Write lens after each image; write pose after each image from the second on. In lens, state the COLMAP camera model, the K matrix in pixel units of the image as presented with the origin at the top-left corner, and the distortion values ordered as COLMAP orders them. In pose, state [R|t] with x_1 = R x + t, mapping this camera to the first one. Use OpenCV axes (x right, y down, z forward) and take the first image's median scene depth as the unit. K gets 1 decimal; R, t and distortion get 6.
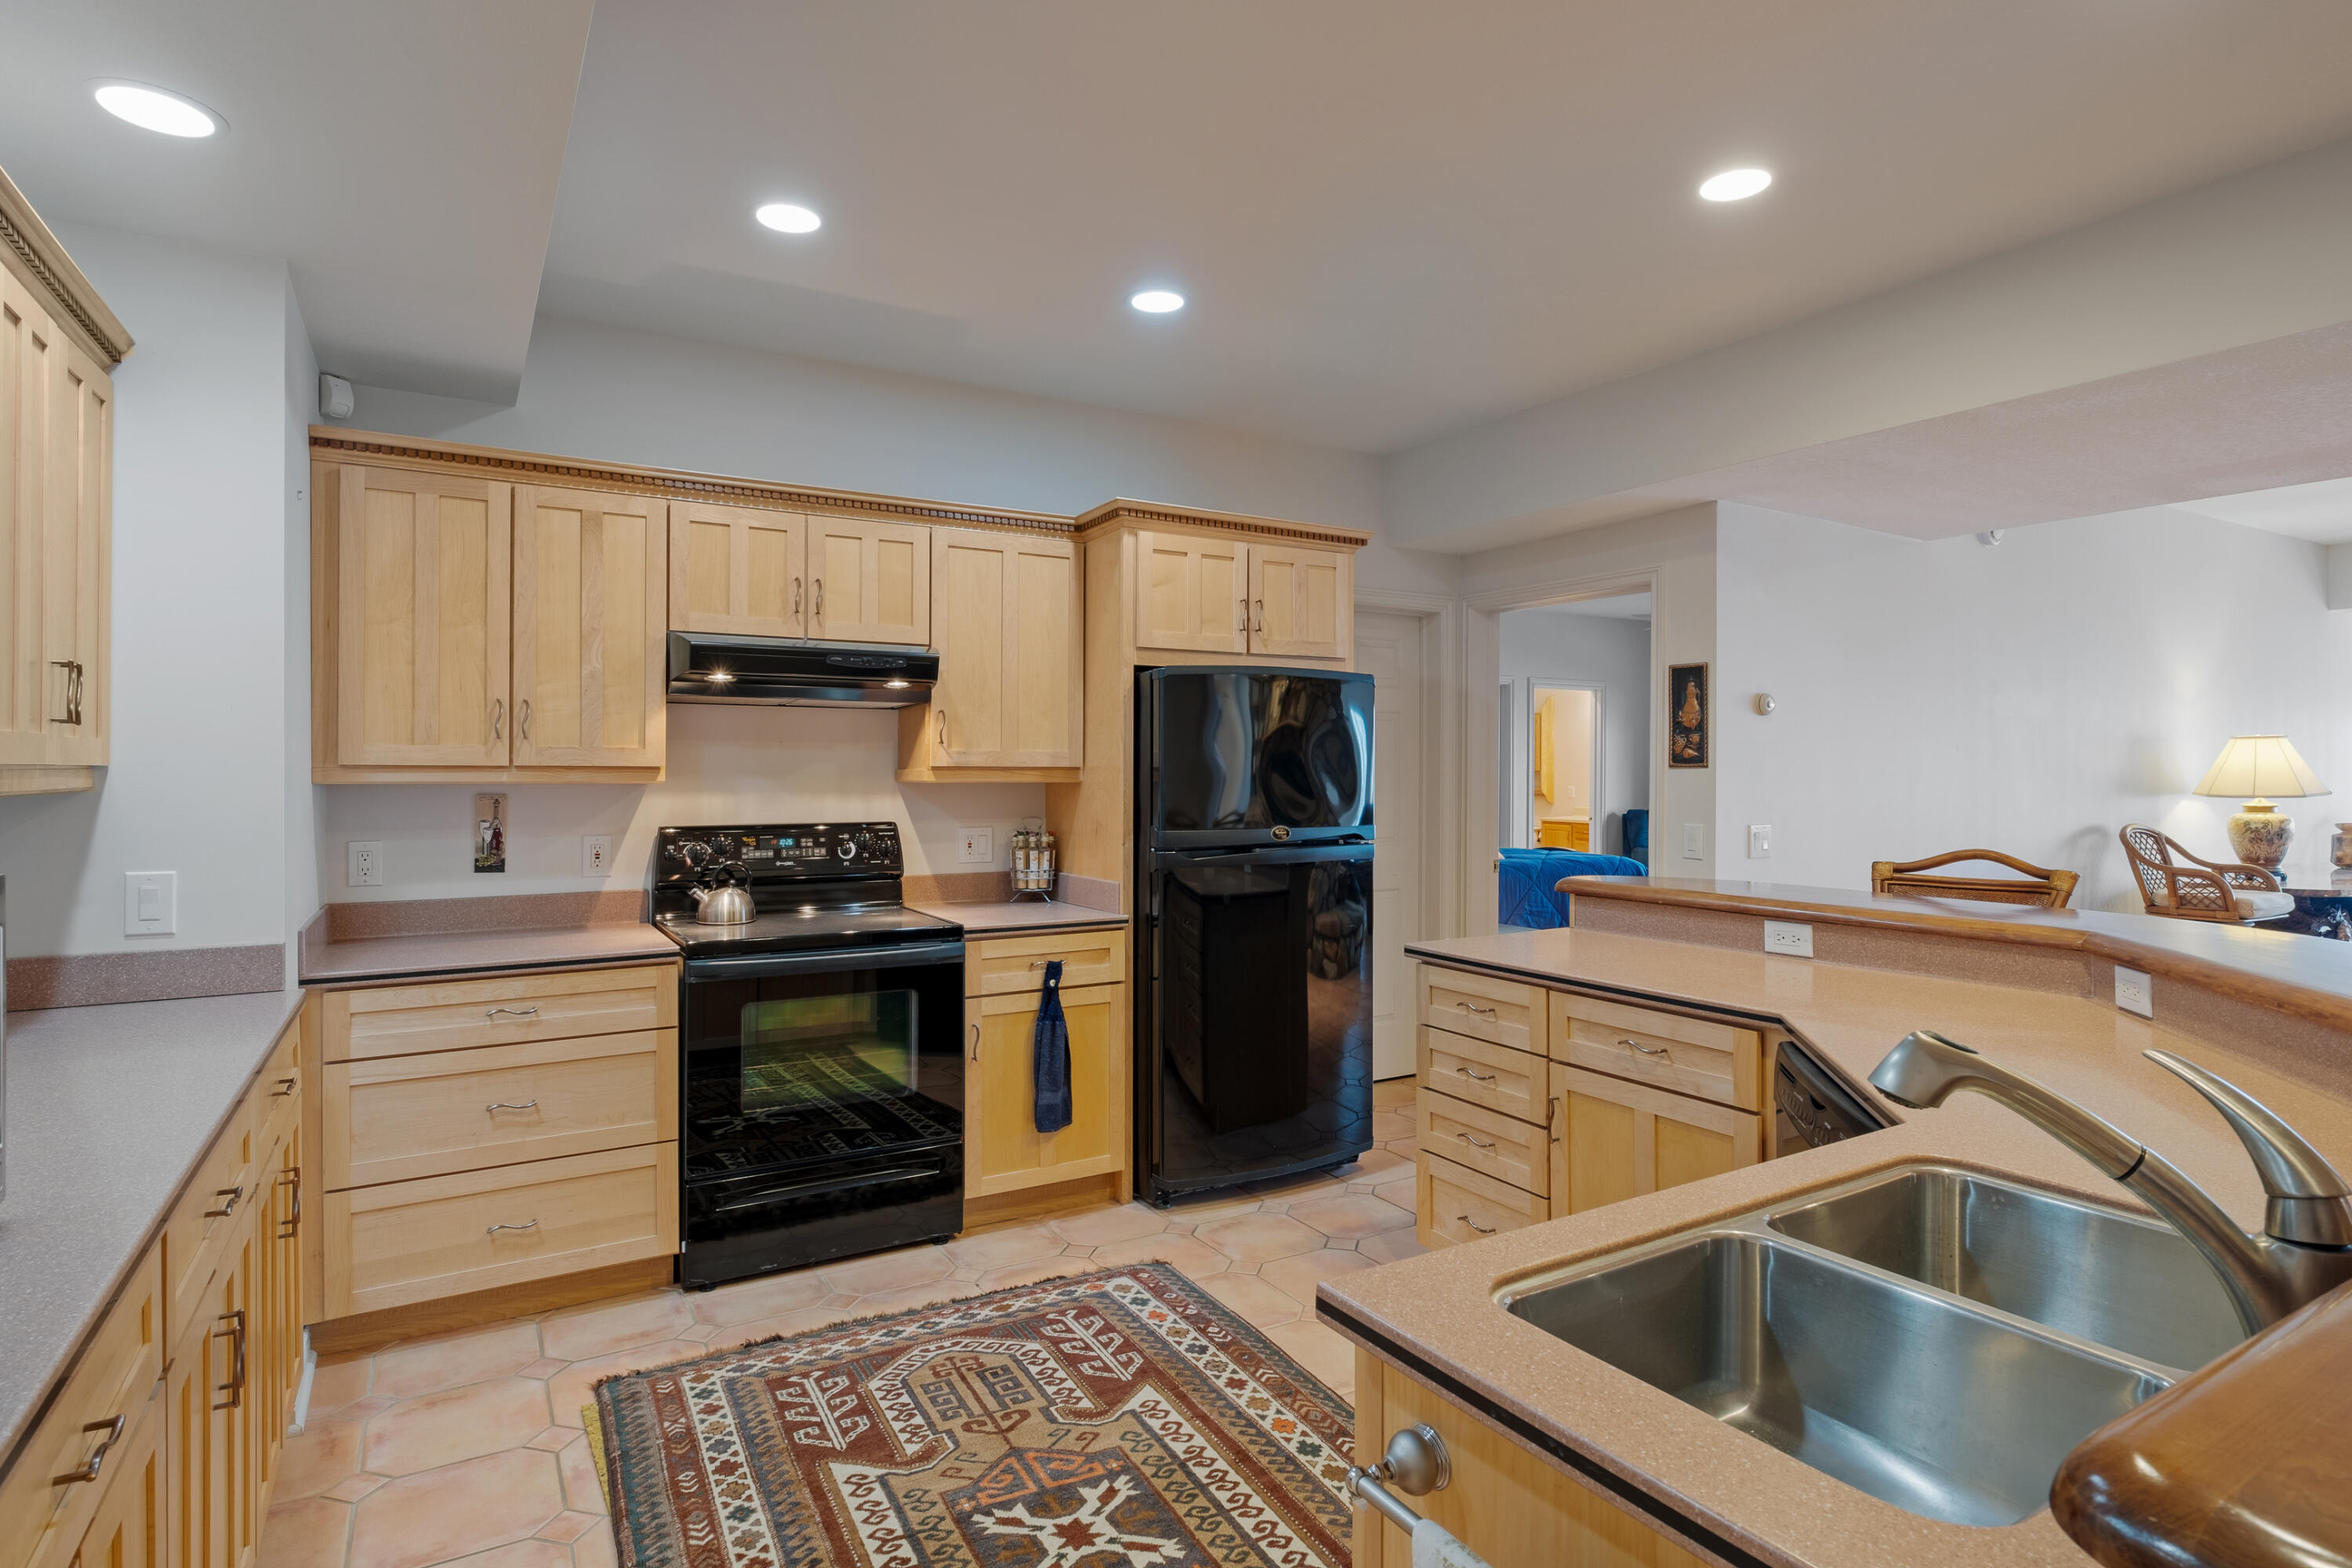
lens RADIAL K [[1233.9, 0, 1181.8], [0, 1233.9, 771.1], [0, 0, 1]] dist [-0.000296, -0.001628]
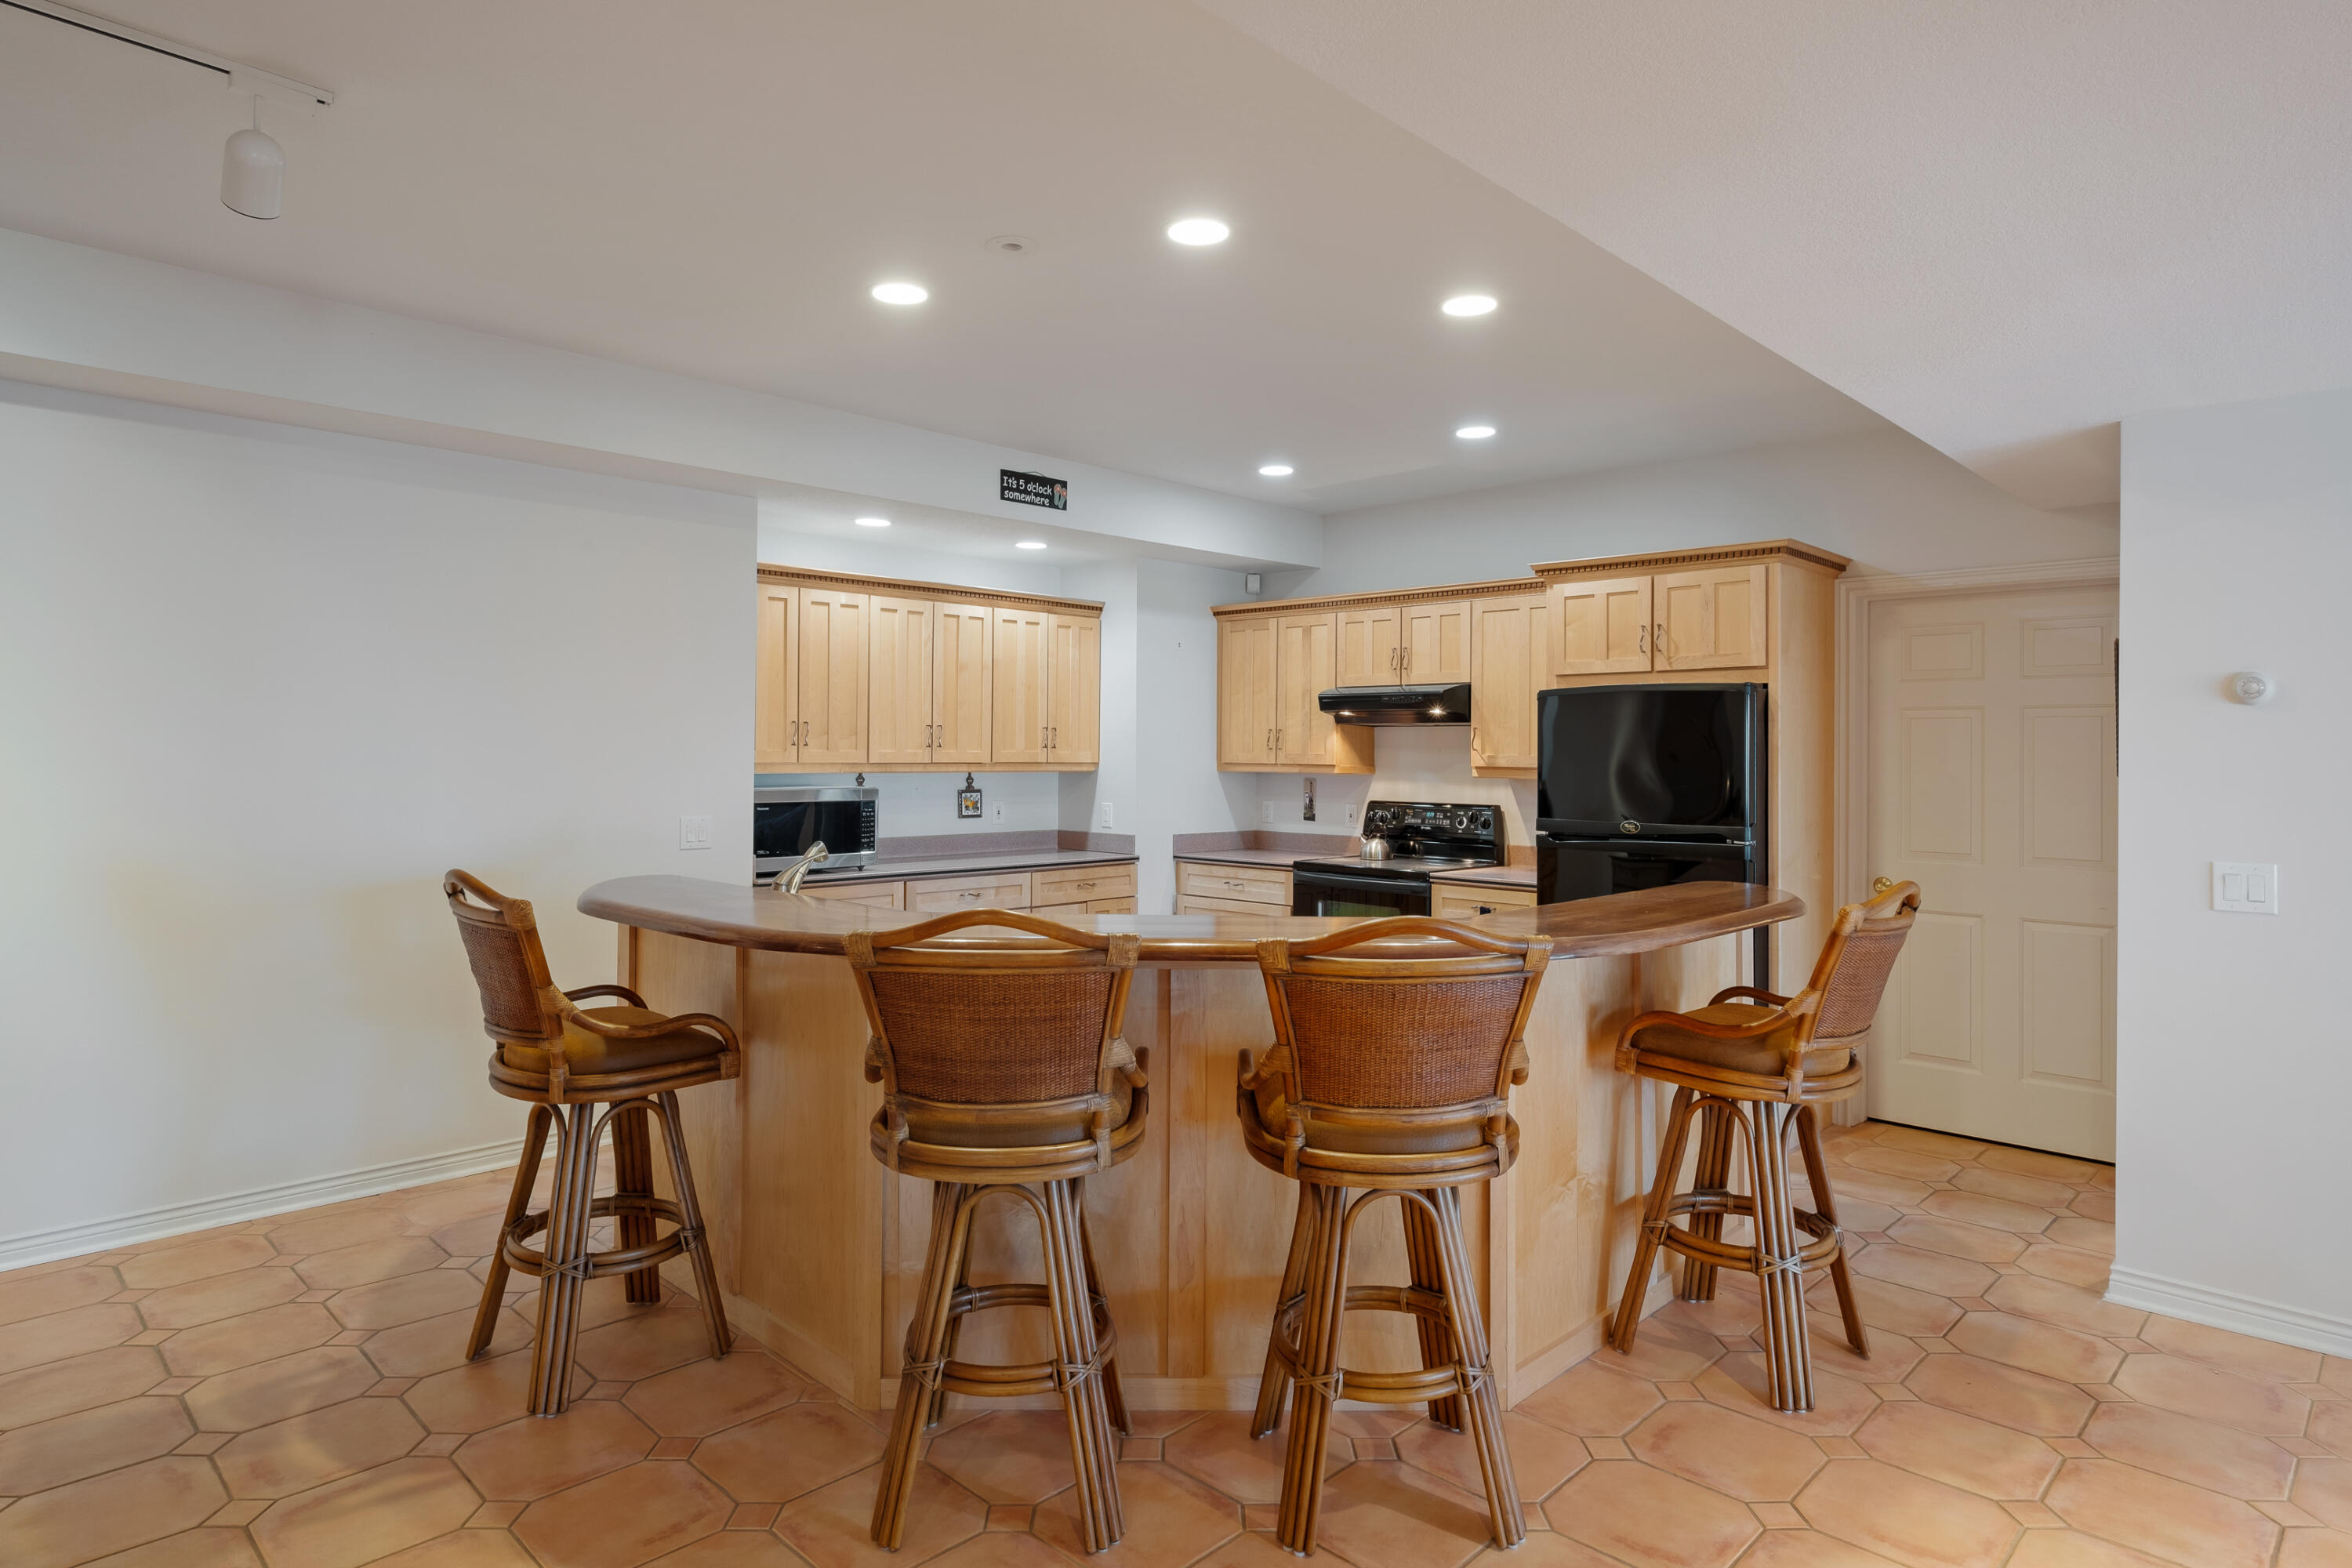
lens RADIAL K [[1309.1, 0, 1177.5], [0, 1309.1, 732.9], [0, 0, 1]] dist [0.000945, -0.000936]
pose [[0.244490, -0.014890, -0.969537, 1.268223], [-0.009064, 0.999803, -0.017641, -0.013242], [0.969609, 0.013101, 0.244307, 0.307183]]
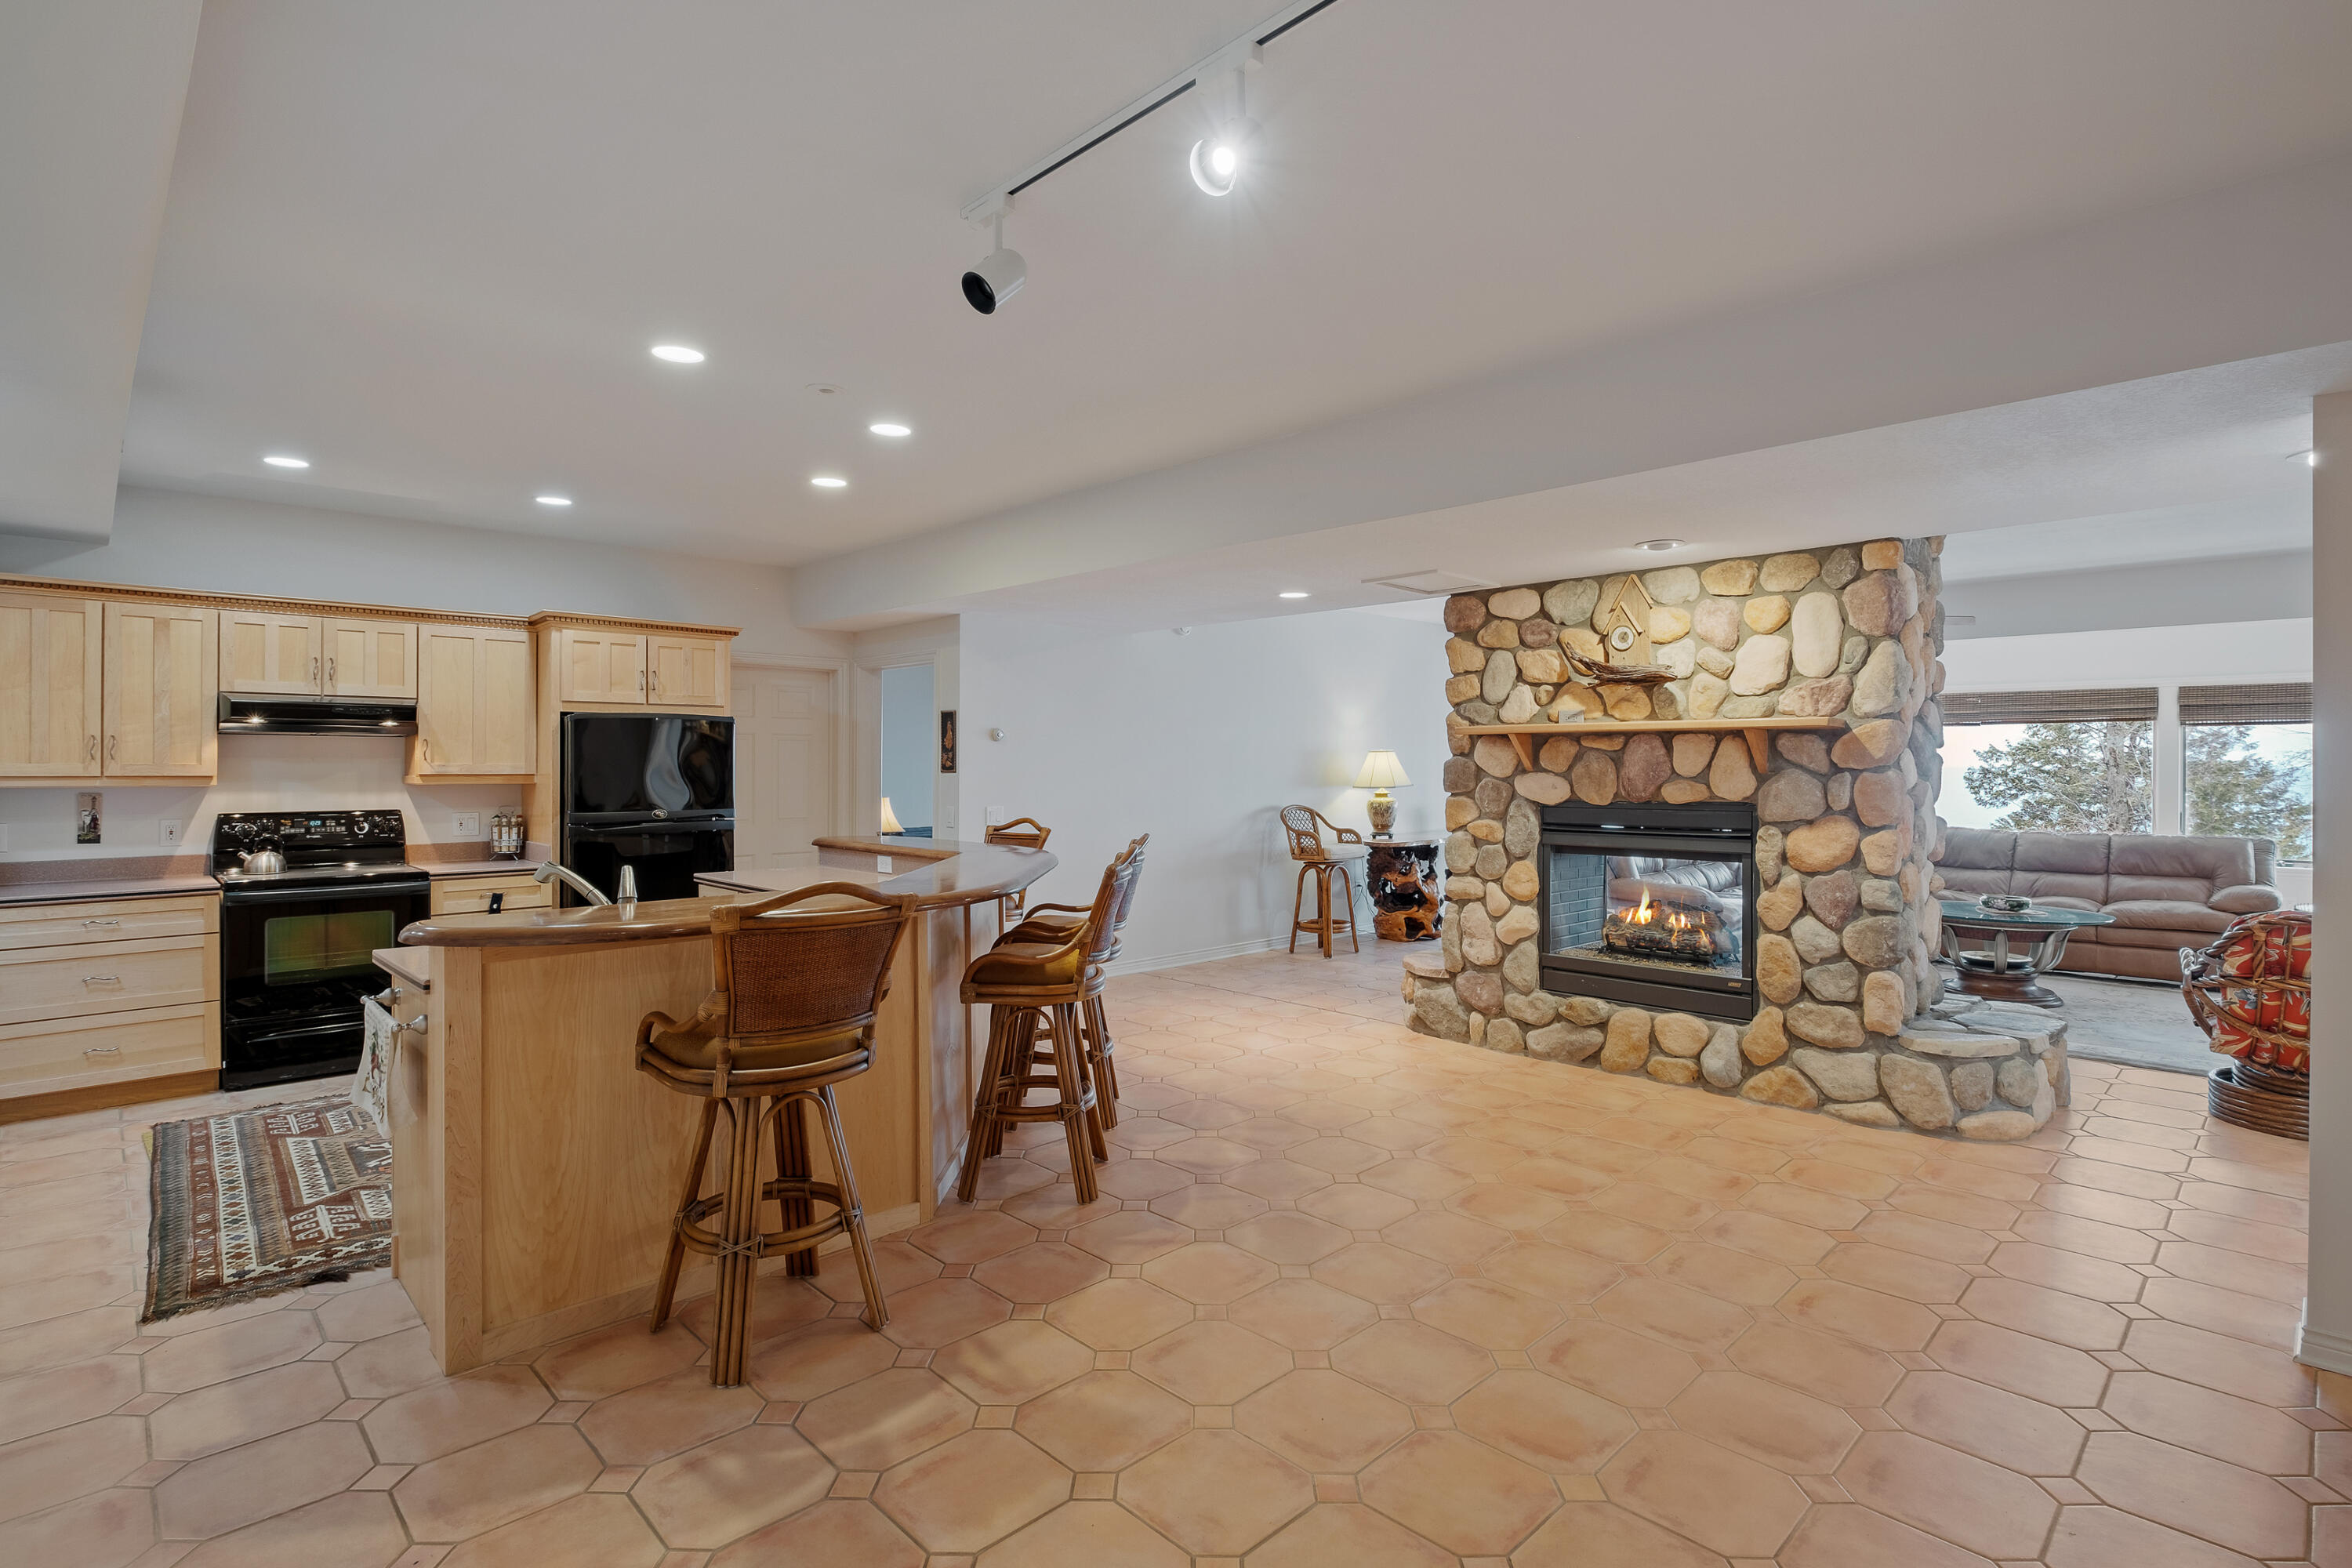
lens RADIAL K [[1139.5, 0, 1175.1], [0, 1139.5, 768.1], [0, 0, 1]] dist [-0.001487, -0.003105]
pose [[0.973637, -0.001387, 0.228098, 0.436355], [0.001134, 0.999999, 0.001241, -0.013273], [-0.228099, -0.000949, 0.973637, -0.690993]]
